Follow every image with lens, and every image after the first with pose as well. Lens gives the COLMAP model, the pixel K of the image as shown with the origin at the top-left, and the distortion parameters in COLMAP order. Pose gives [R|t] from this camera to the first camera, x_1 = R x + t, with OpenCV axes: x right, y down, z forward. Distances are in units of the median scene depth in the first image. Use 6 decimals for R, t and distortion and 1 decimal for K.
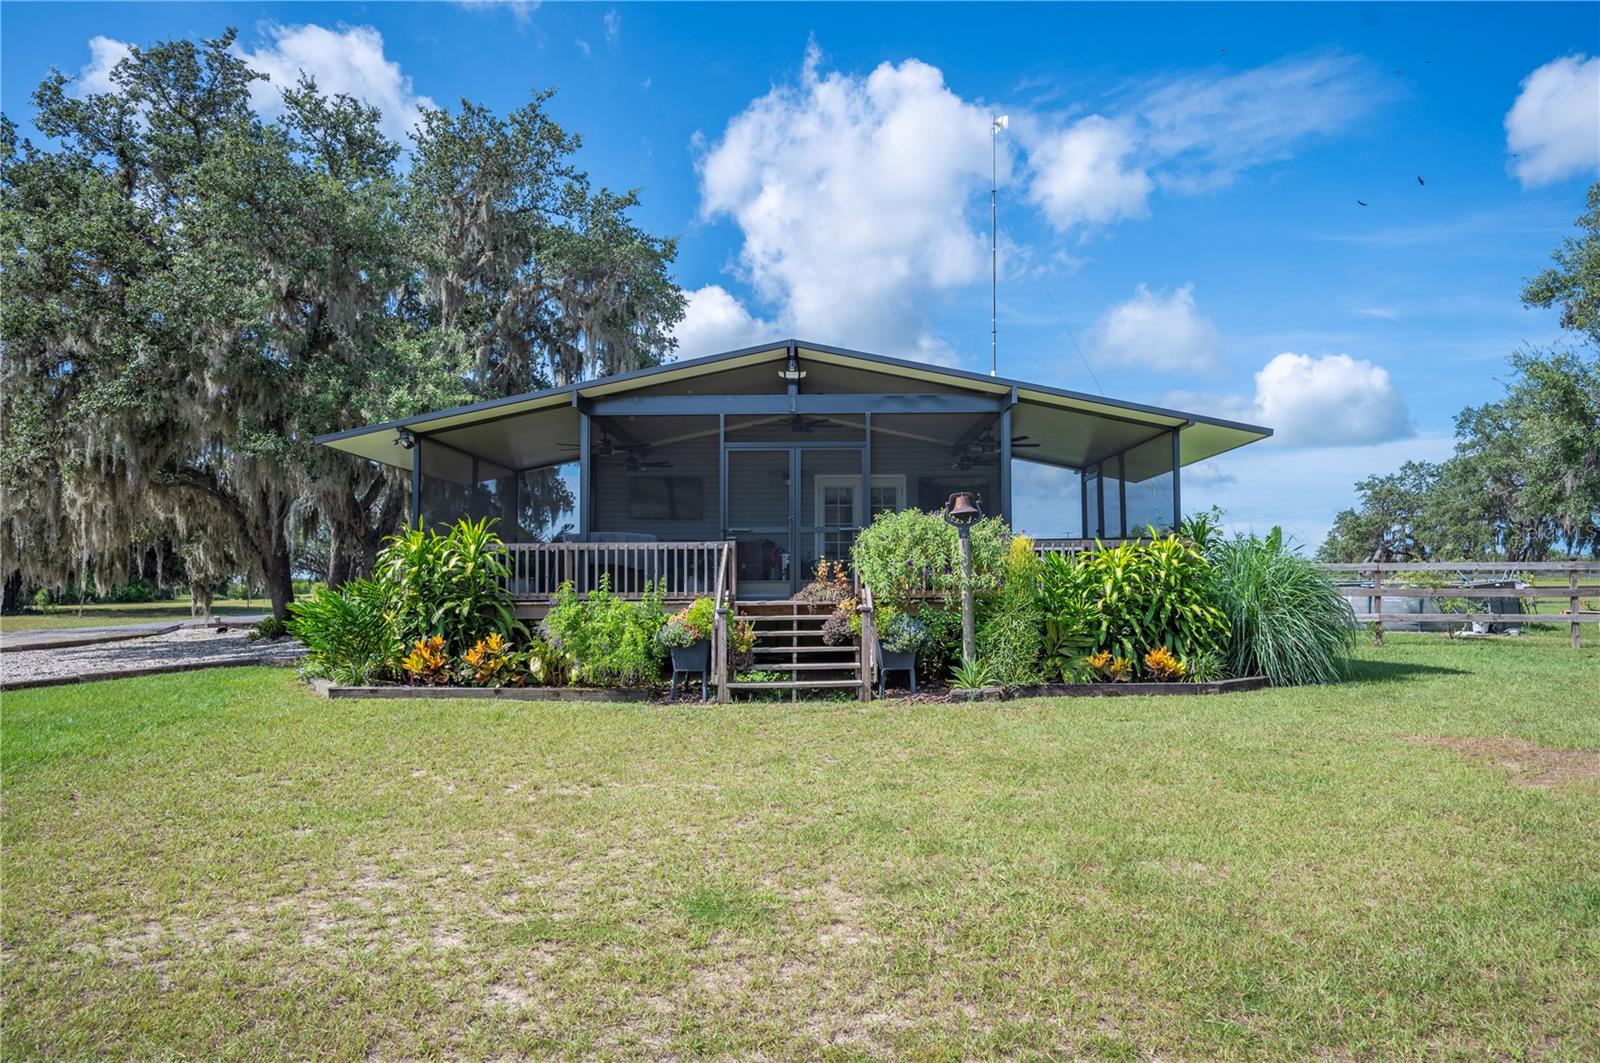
lens RADIAL K [[1055.4, 0, 801.8], [0, 1055.4, 527.6], [0, 0, 1]] dist [-0.012178, 0.000473]
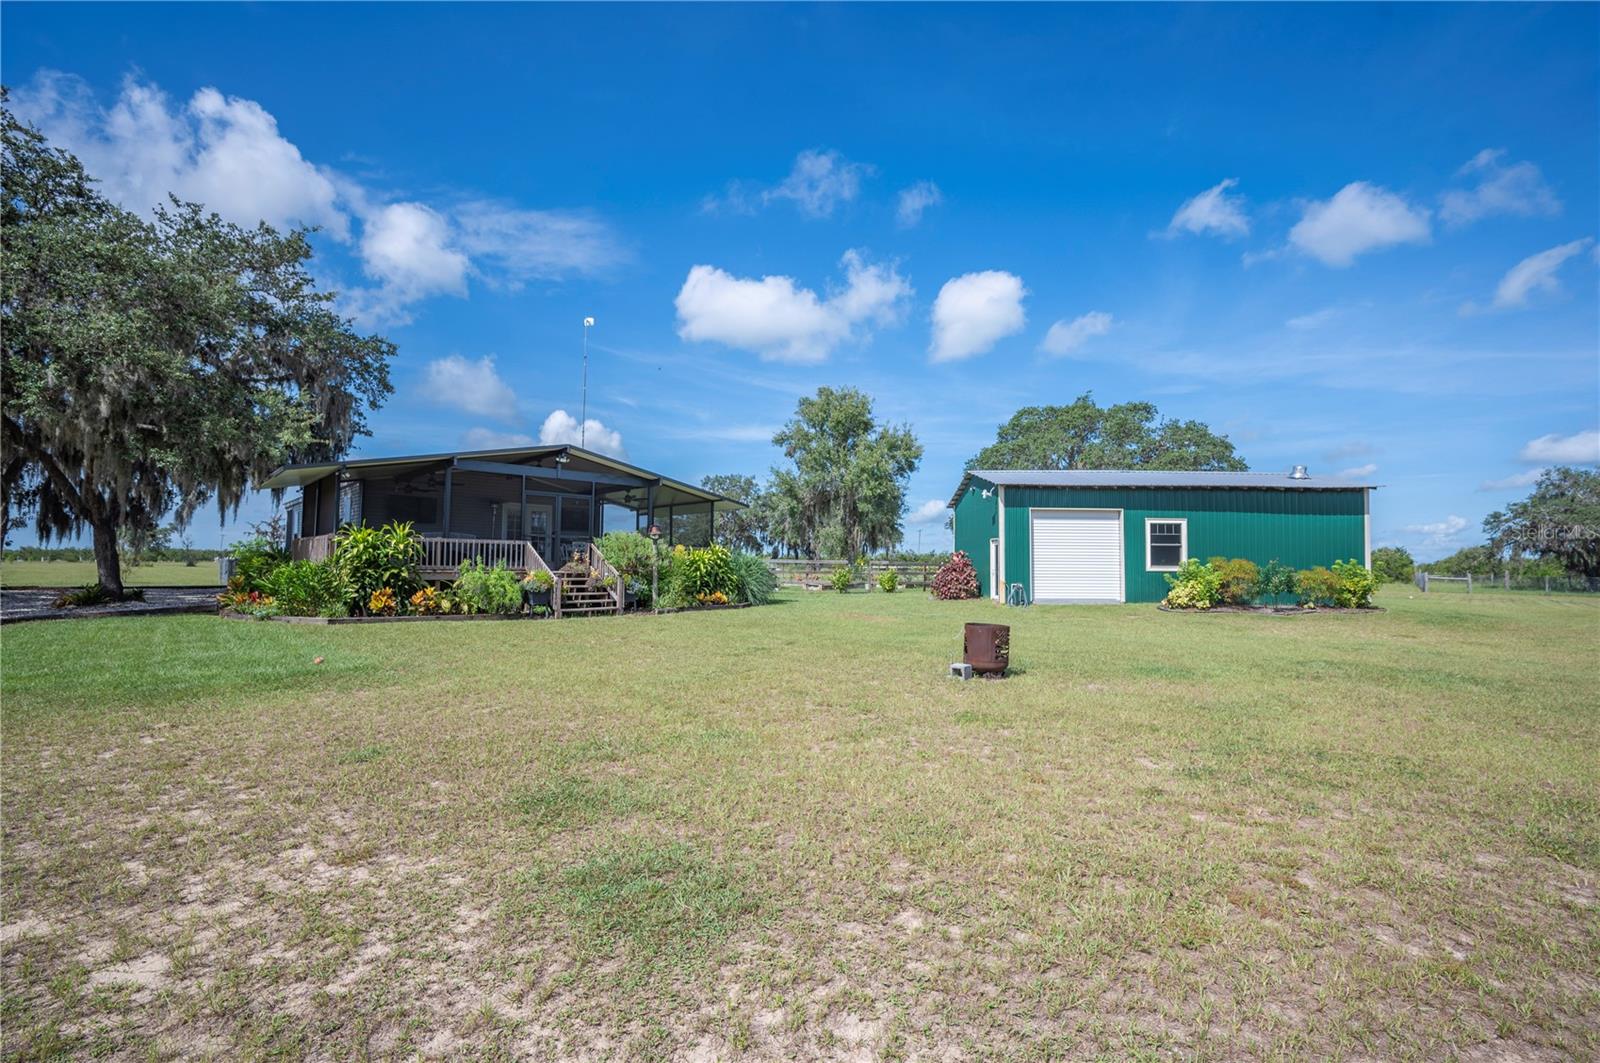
lens RADIAL K [[748.6, 0, 798.9], [0, 748.6, 535.1], [0, 0, 1]] dist [0.000745, 0.000173]
pose [[0.718424, 0.042993, 0.694275, -0.409294], [-0.050731, 0.998669, -0.009347, -0.006388], [-0.693753, -0.028506, 0.719649, -0.215457]]
